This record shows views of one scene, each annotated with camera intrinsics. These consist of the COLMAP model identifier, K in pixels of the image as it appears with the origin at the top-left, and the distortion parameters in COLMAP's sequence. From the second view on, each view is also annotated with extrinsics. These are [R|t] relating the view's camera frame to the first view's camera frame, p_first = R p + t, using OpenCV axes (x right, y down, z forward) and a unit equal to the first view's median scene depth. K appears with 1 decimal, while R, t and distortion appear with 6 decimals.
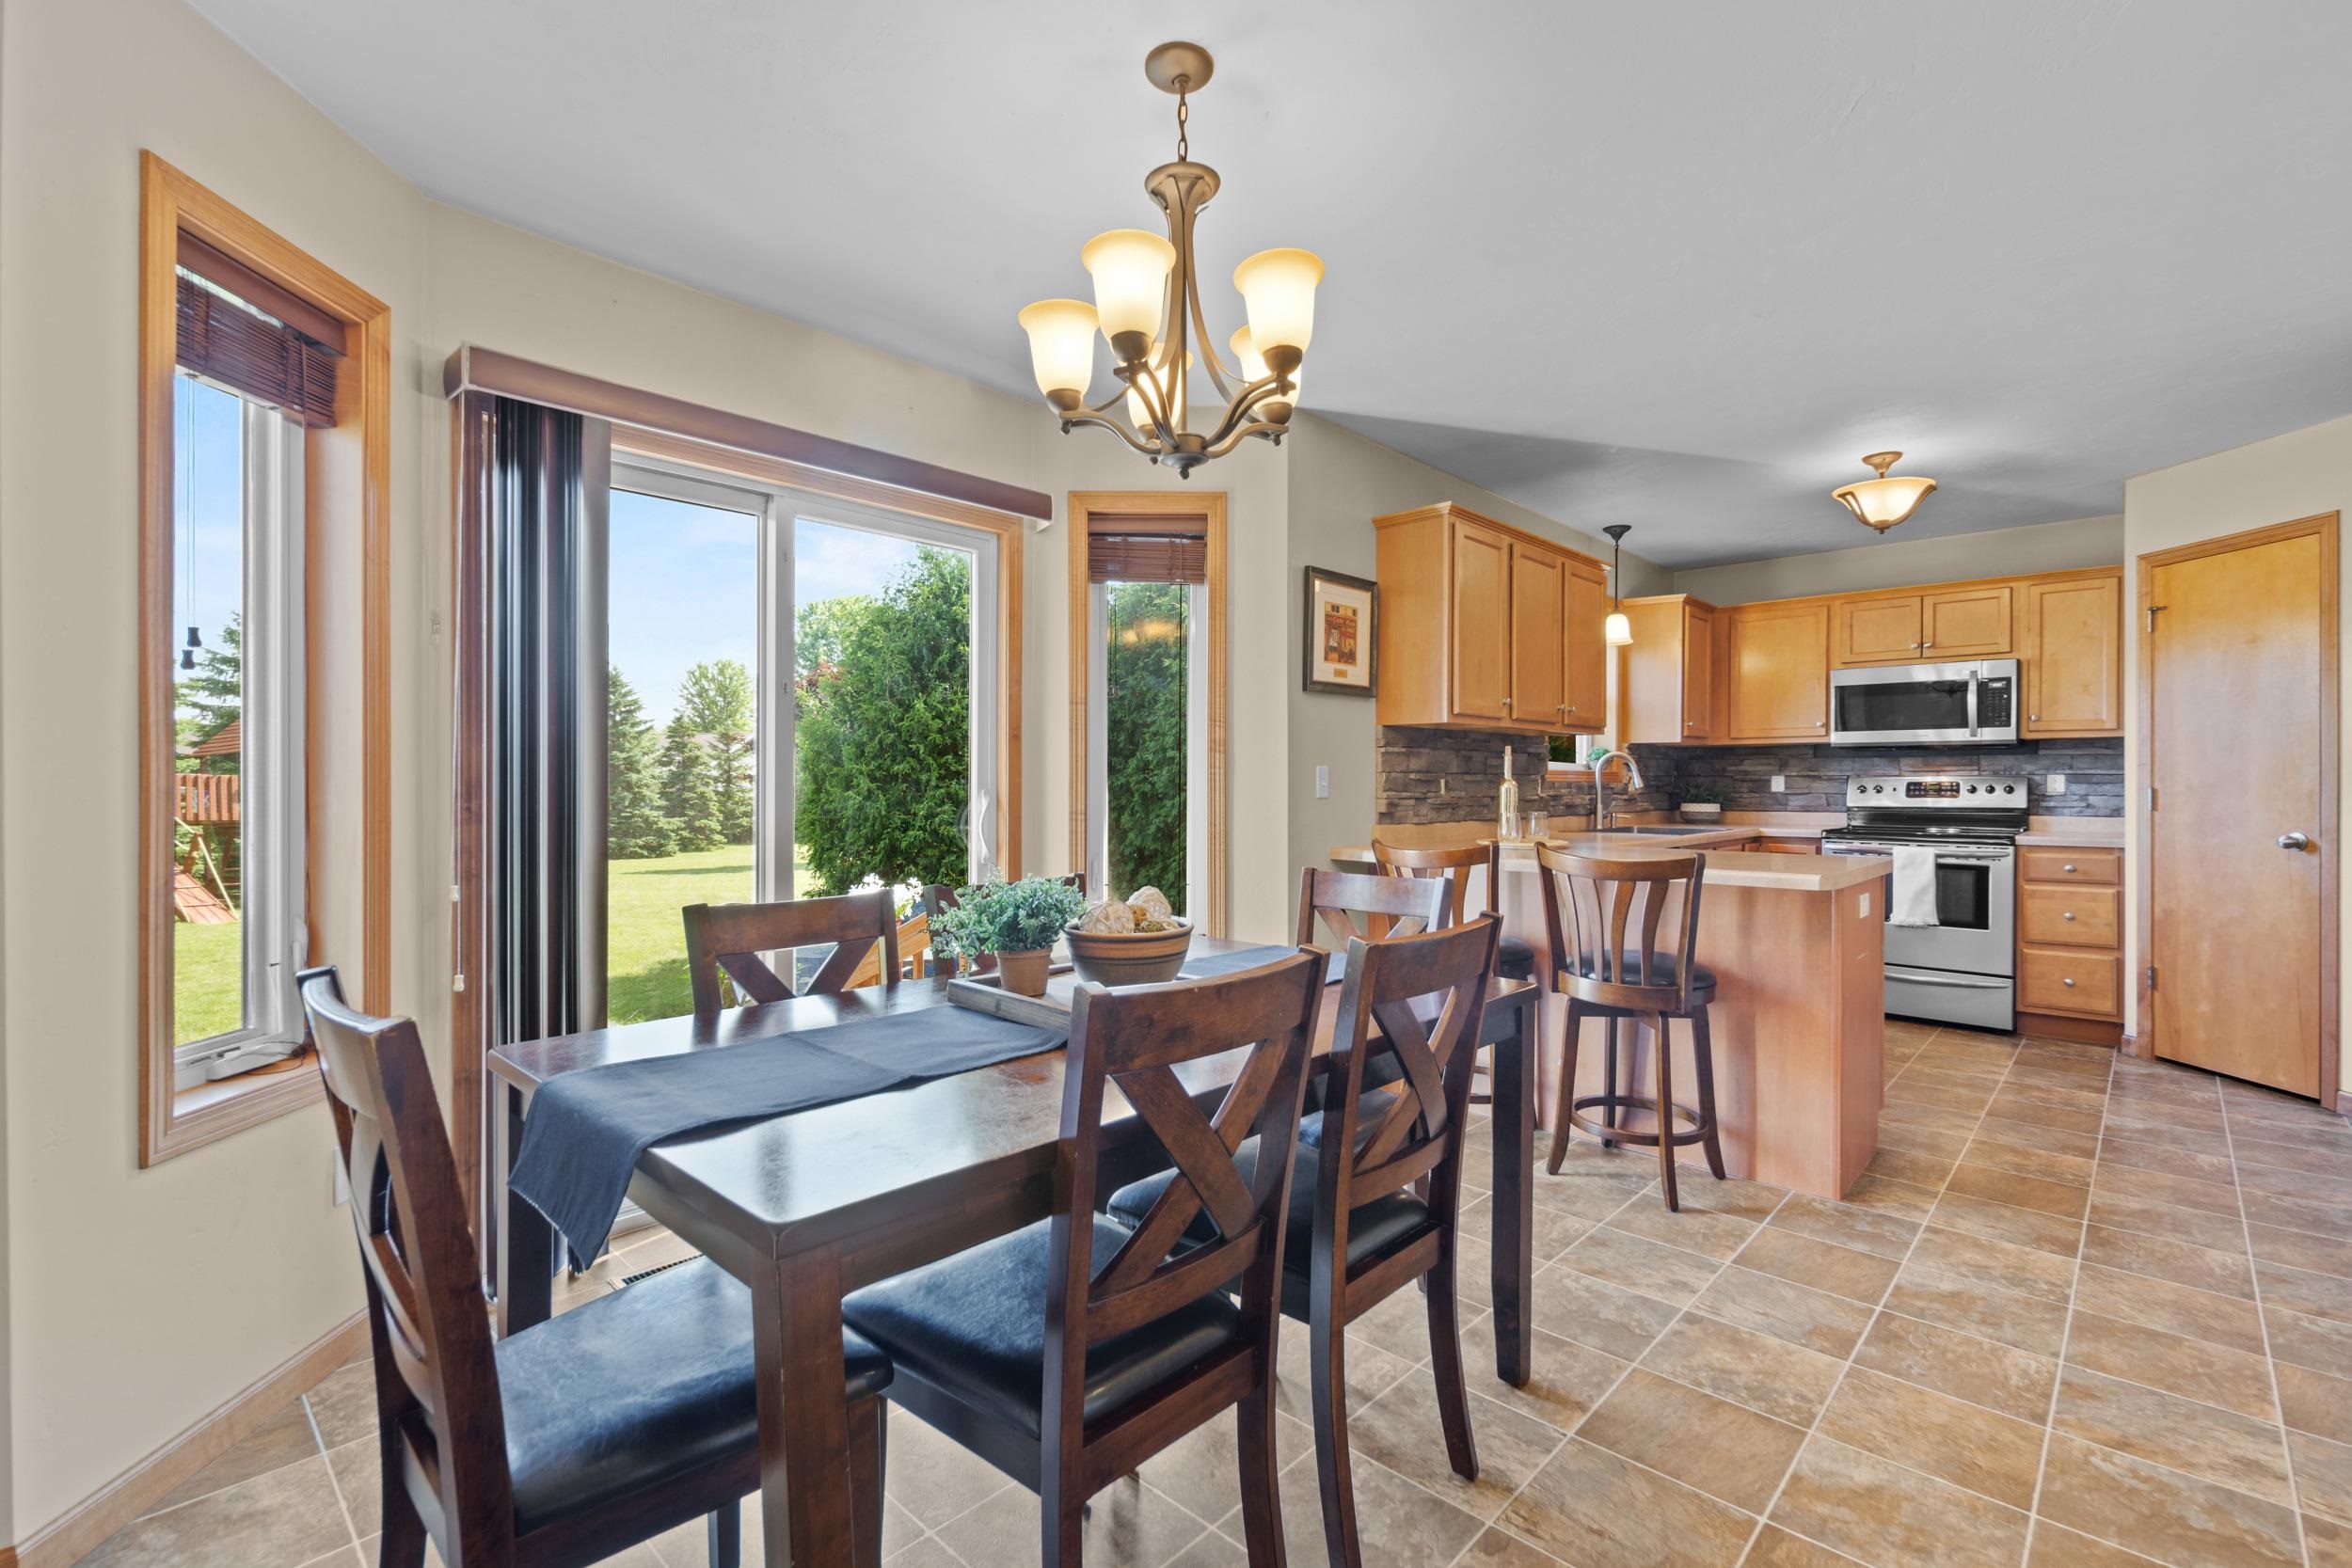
lens RADIAL K [[1026.0, 0, 1171.1], [0, 1026.0, 785.8], [0, 0, 1]] dist [0.007442, -0.004613]
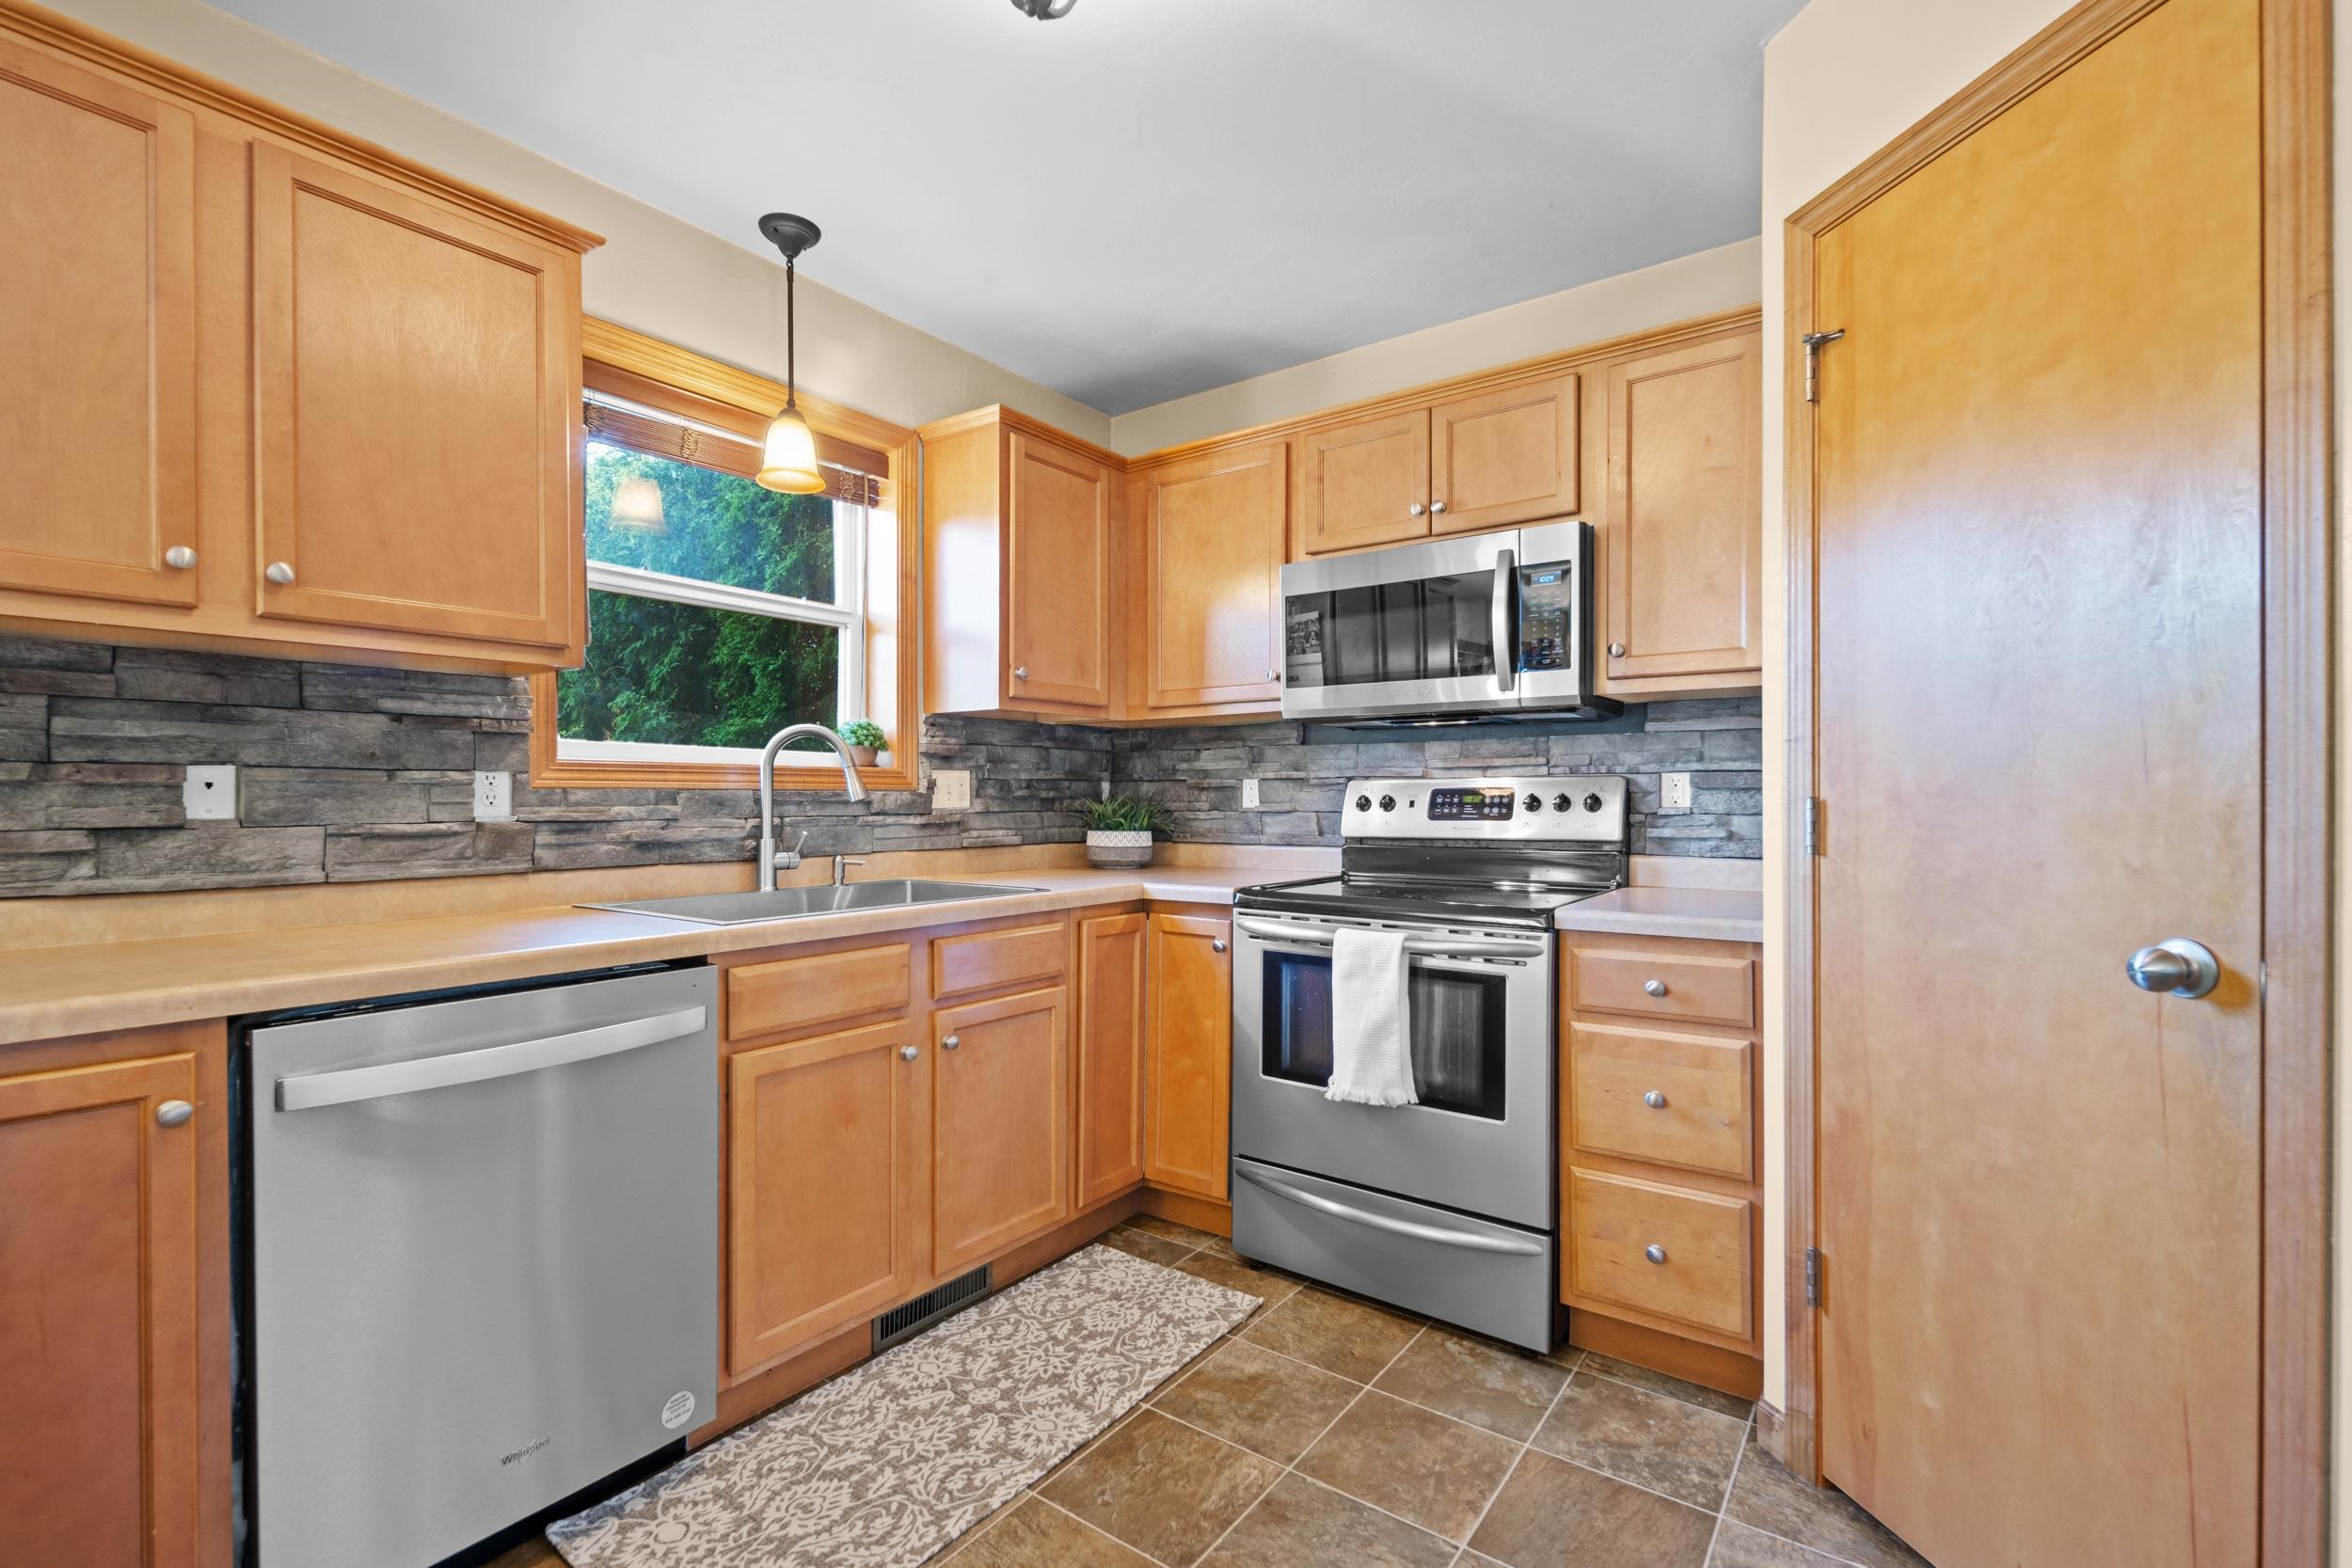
lens RADIAL K [[1026.0, 0, 1178.7], [0, 1026.0, 804.6], [0, 0, 1]] dist [0.007442, -0.004613]
pose [[0.991167, -0.004246, 0.132553, 0.584130], [0.003753, 0.999985, 0.003971, 0.001752], [-0.132568, -0.003439, 0.991168, 0.568470]]
